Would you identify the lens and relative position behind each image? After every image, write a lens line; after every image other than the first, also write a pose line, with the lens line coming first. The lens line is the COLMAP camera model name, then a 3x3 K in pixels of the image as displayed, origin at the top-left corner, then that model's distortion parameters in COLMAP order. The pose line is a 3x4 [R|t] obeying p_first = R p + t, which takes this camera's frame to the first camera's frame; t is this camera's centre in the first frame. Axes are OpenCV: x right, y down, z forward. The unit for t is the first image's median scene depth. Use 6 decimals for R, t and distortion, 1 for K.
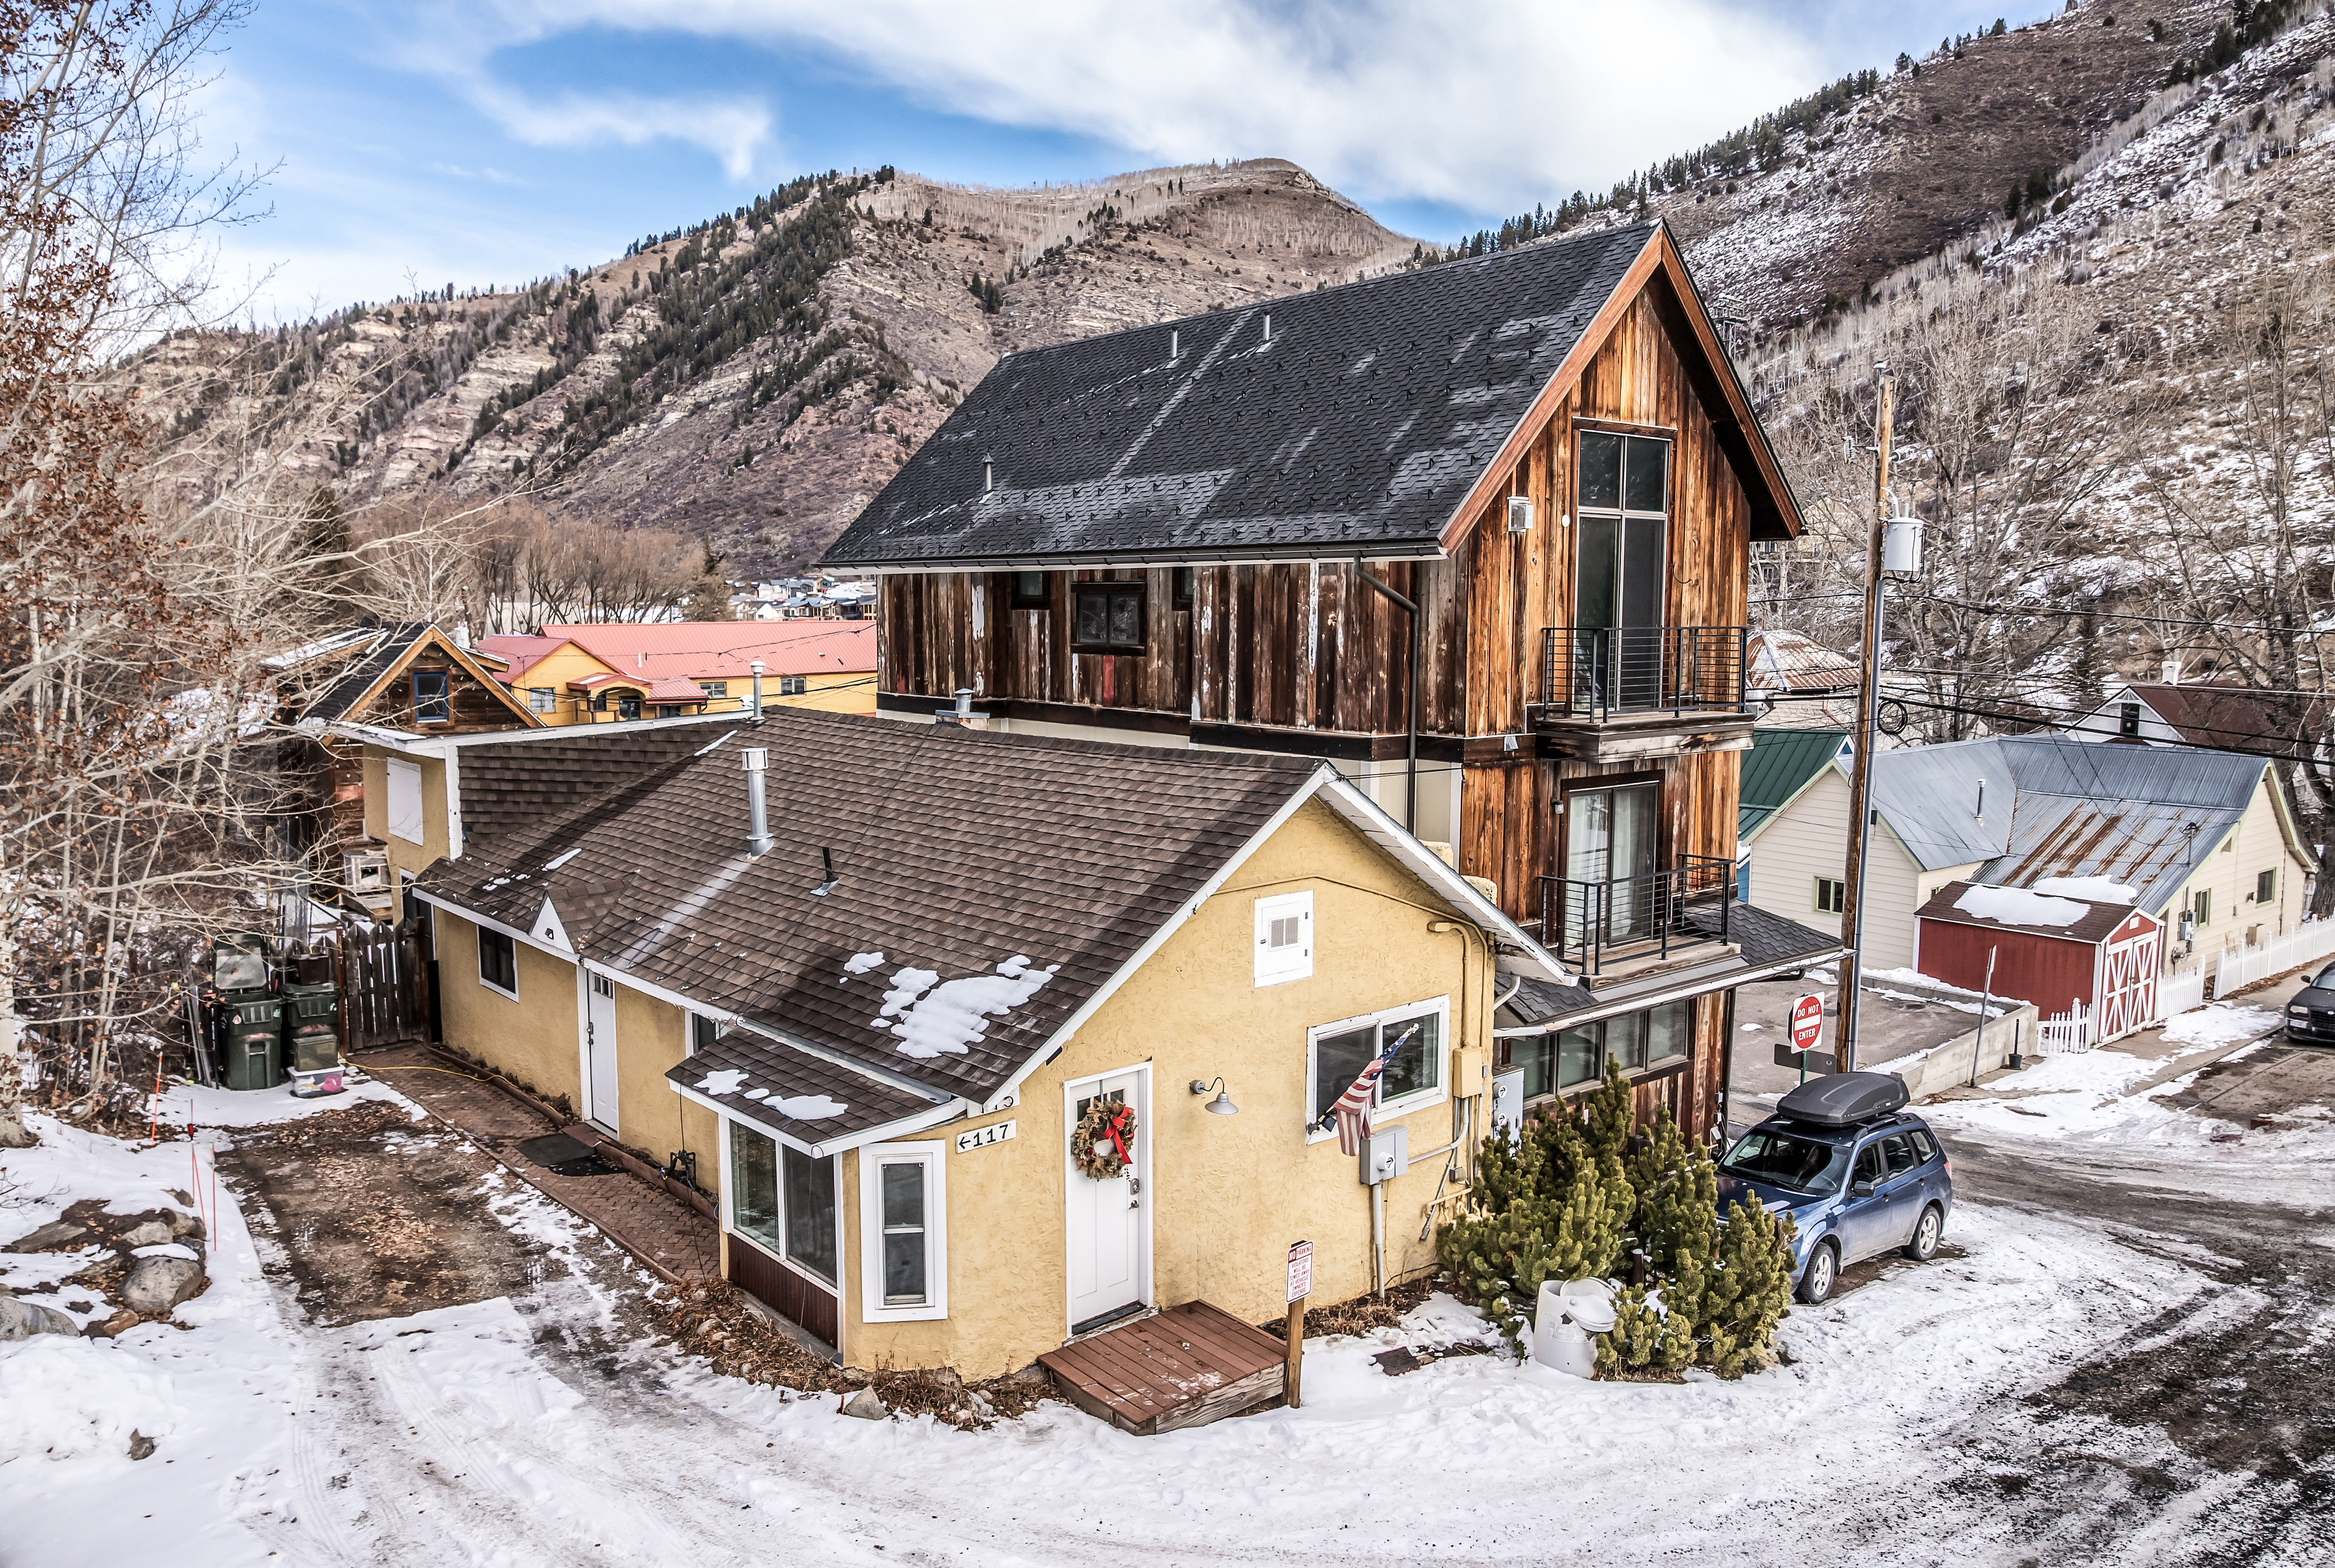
lens RADIAL K [[1663.5, 0, 1176.1], [0, 1663.5, 783.8], [0, 0, 1]] dist [-0.032915, -0.011691]
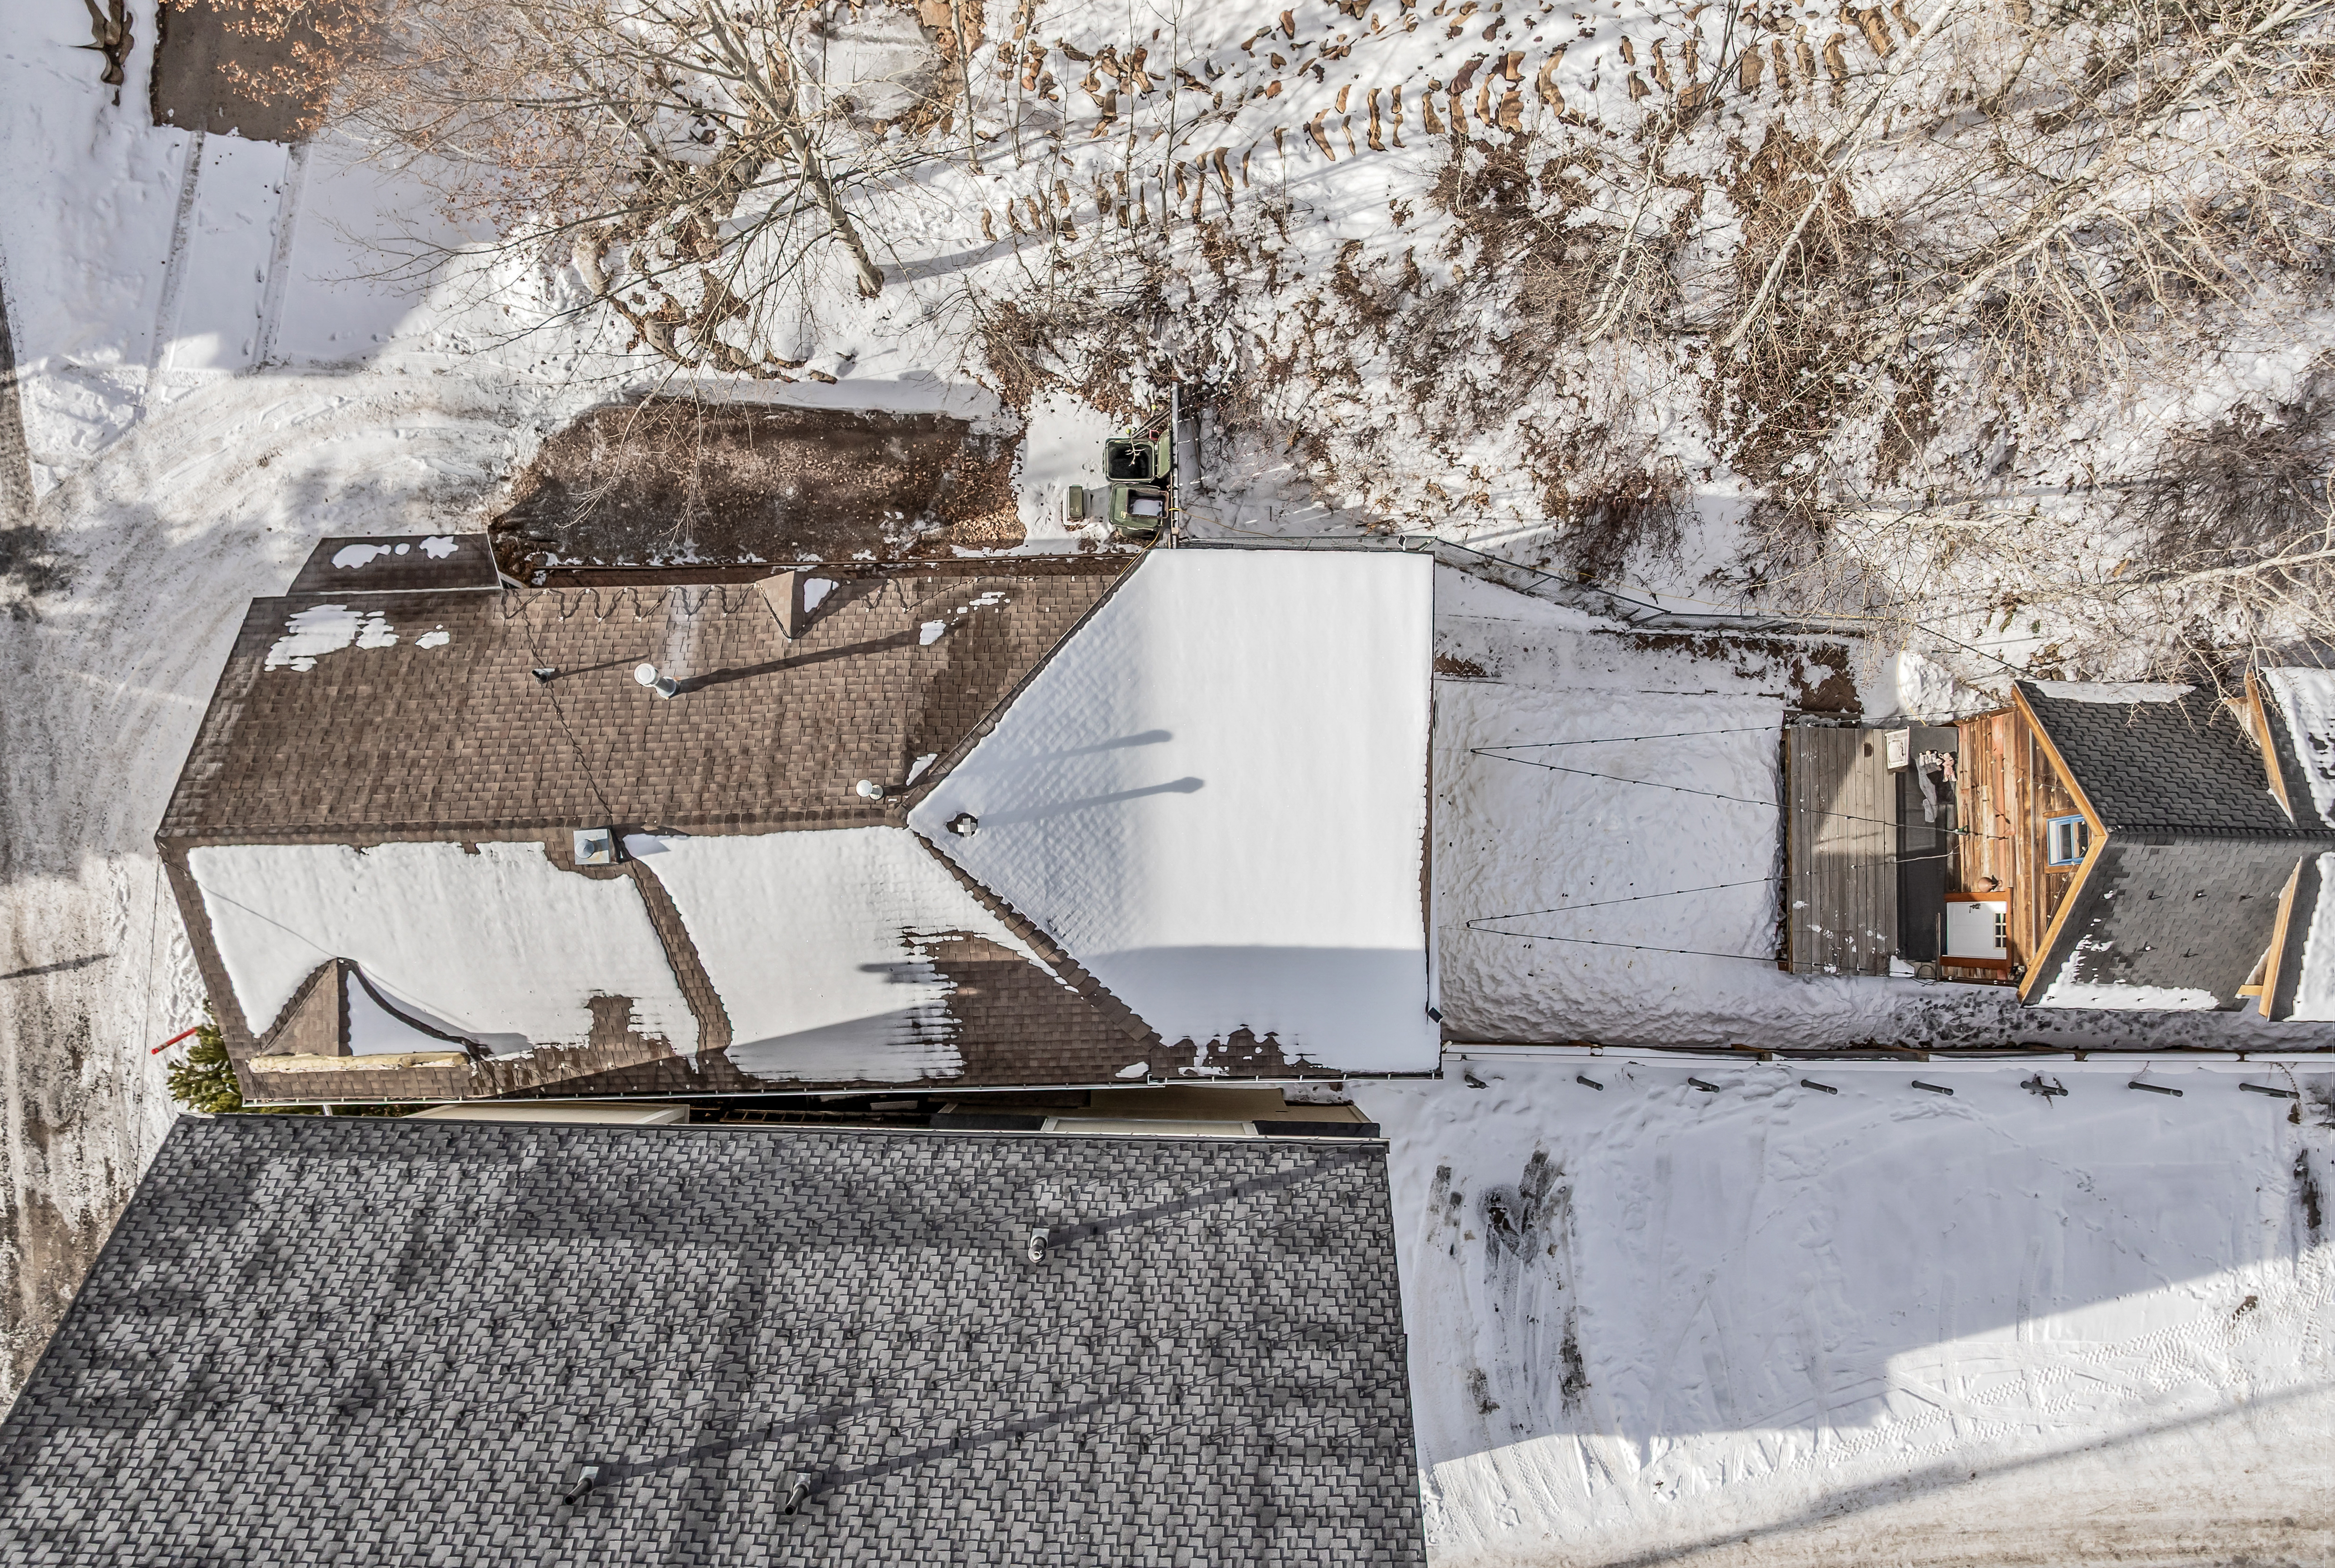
lens RADIAL K [[1676.6, 0, 1162.3], [0, 1676.6, 763.3], [0, 0, 1]] dist [-0.036537, -0.004484]
pose [[-0.649782, 0.756546, -0.073635, -0.330076], [-0.081783, 0.026728, 0.996292, -1.169865], [0.755708, 0.653394, 0.044505, 1.165279]]
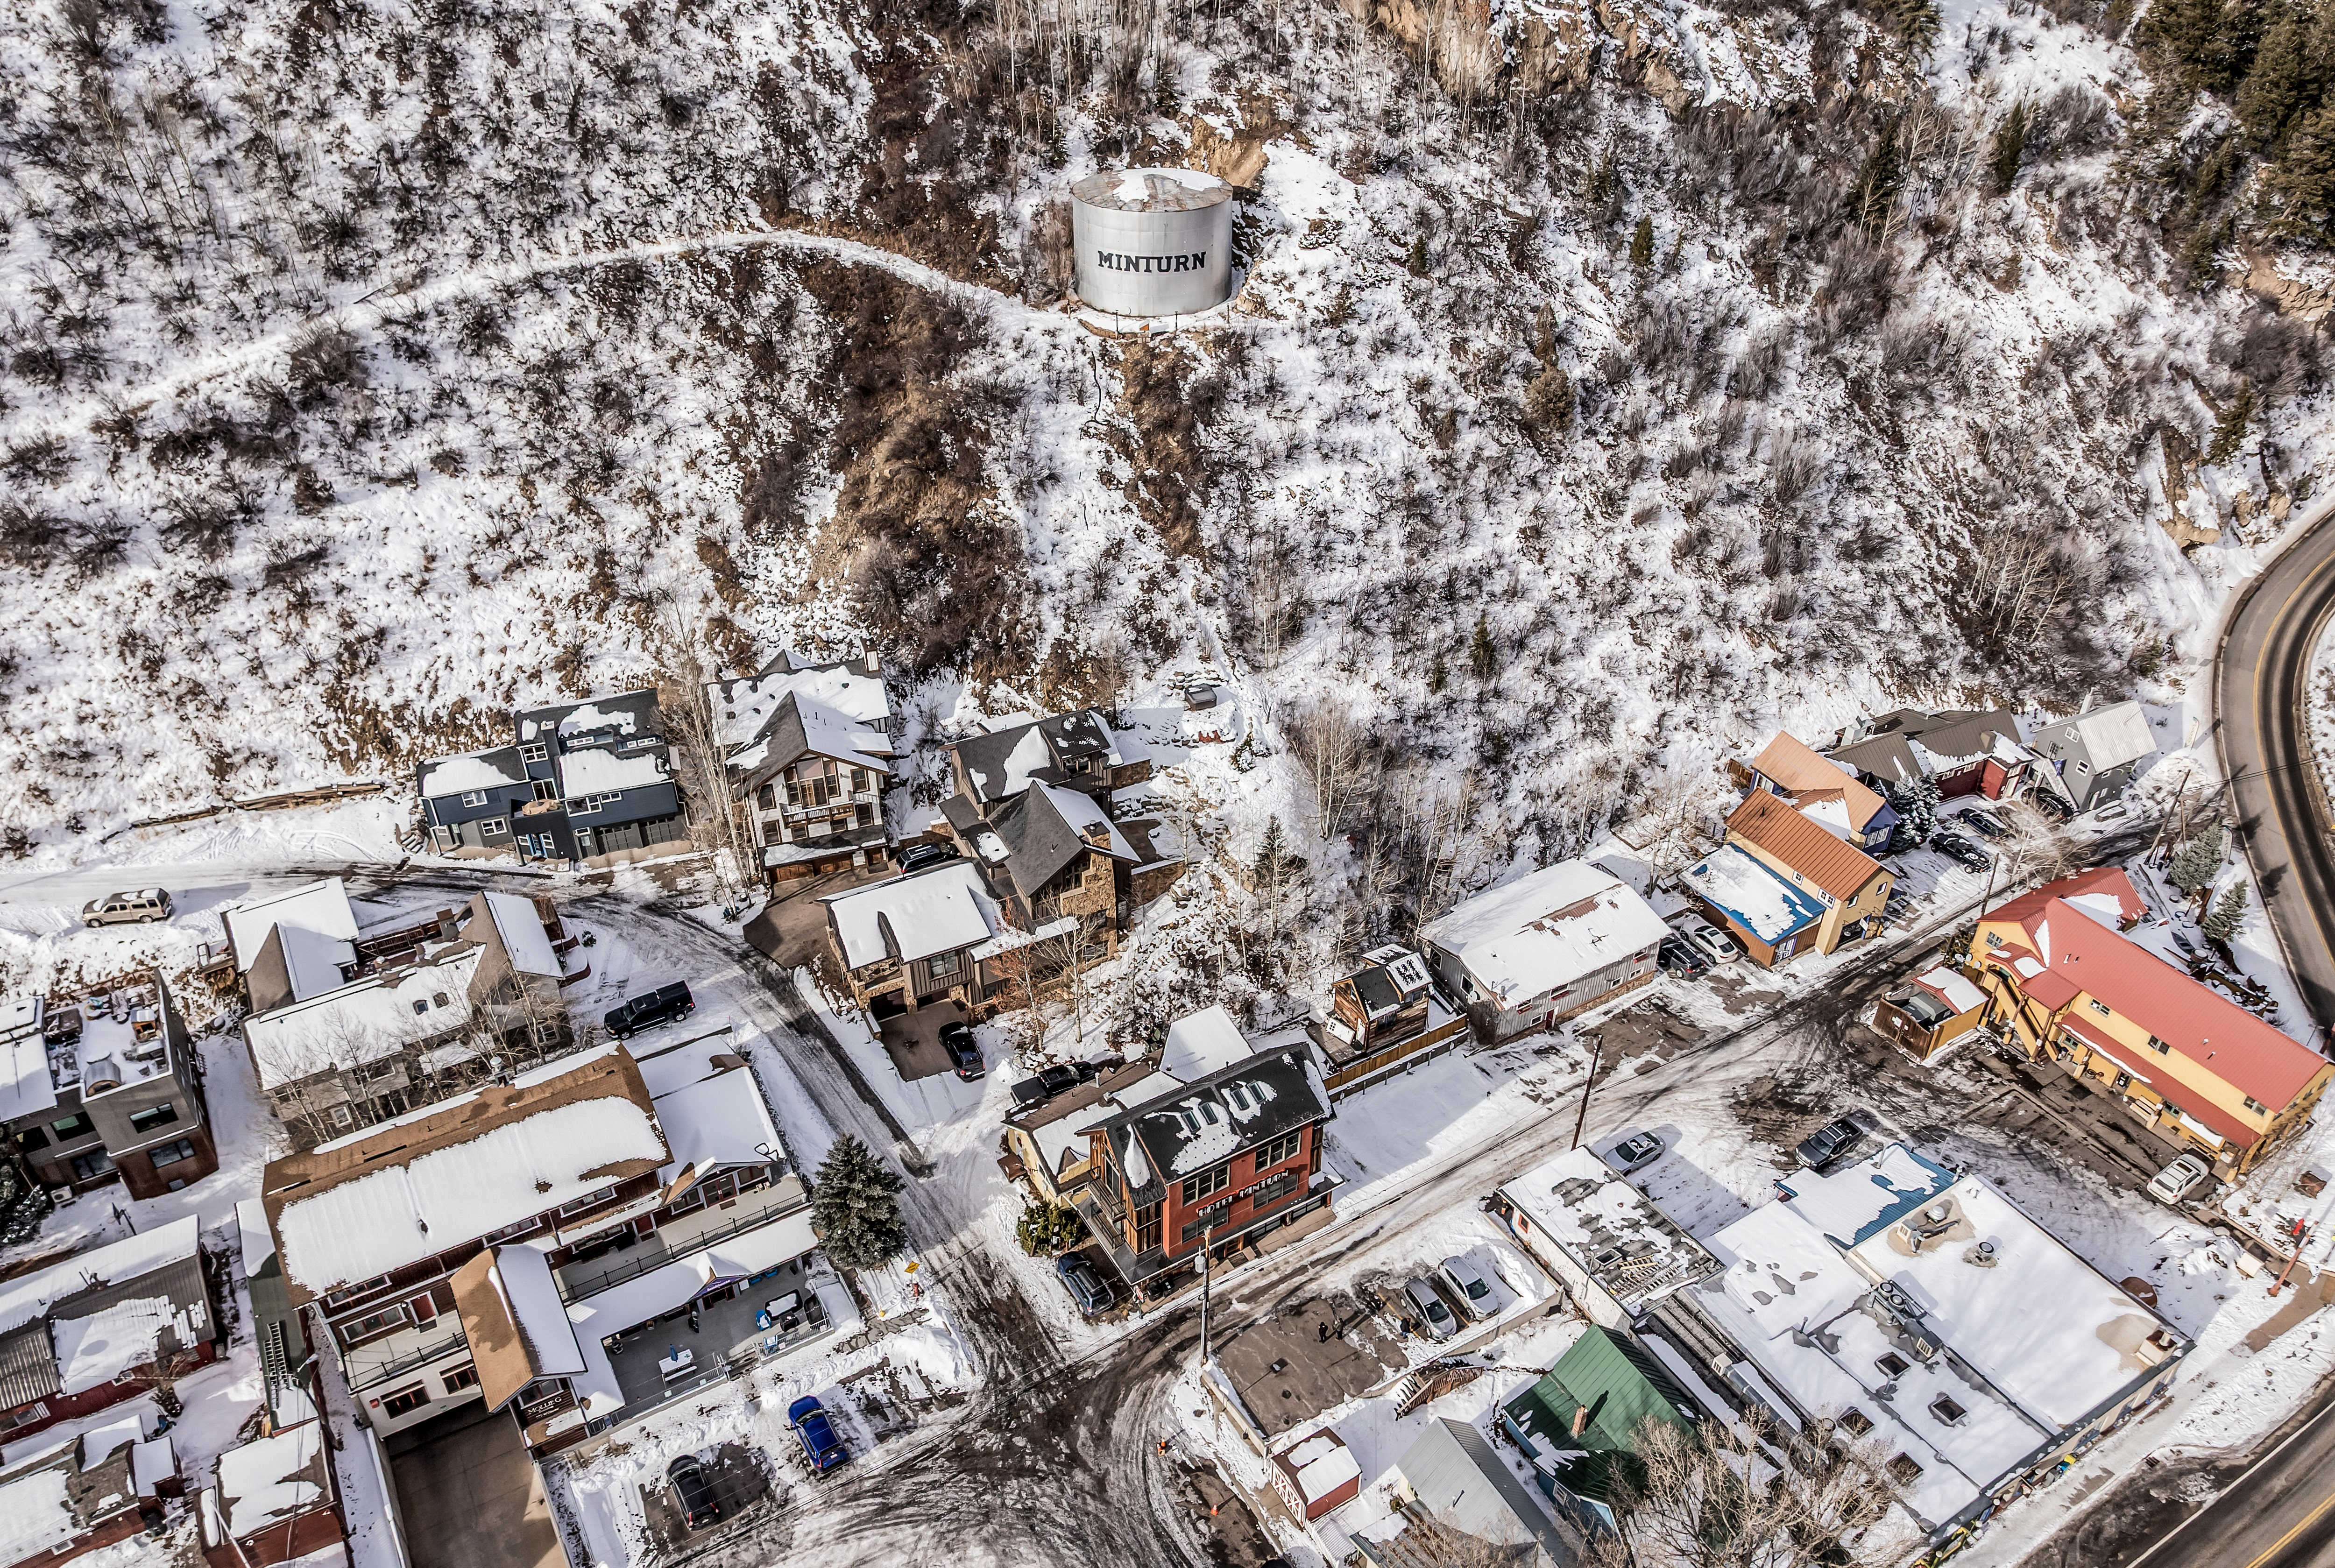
lens RADIAL K [[1663.5, 0, 1176.1], [0, 1663.5, 783.8], [0, 0, 1]] dist [-0.032915, -0.011691]
pose [[-0.148416, 0.555171, -0.818387, 3.704675], [-0.104041, 0.814194, 0.571195, -3.974437], [0.983437, 0.169920, -0.063079, 1.350829]]
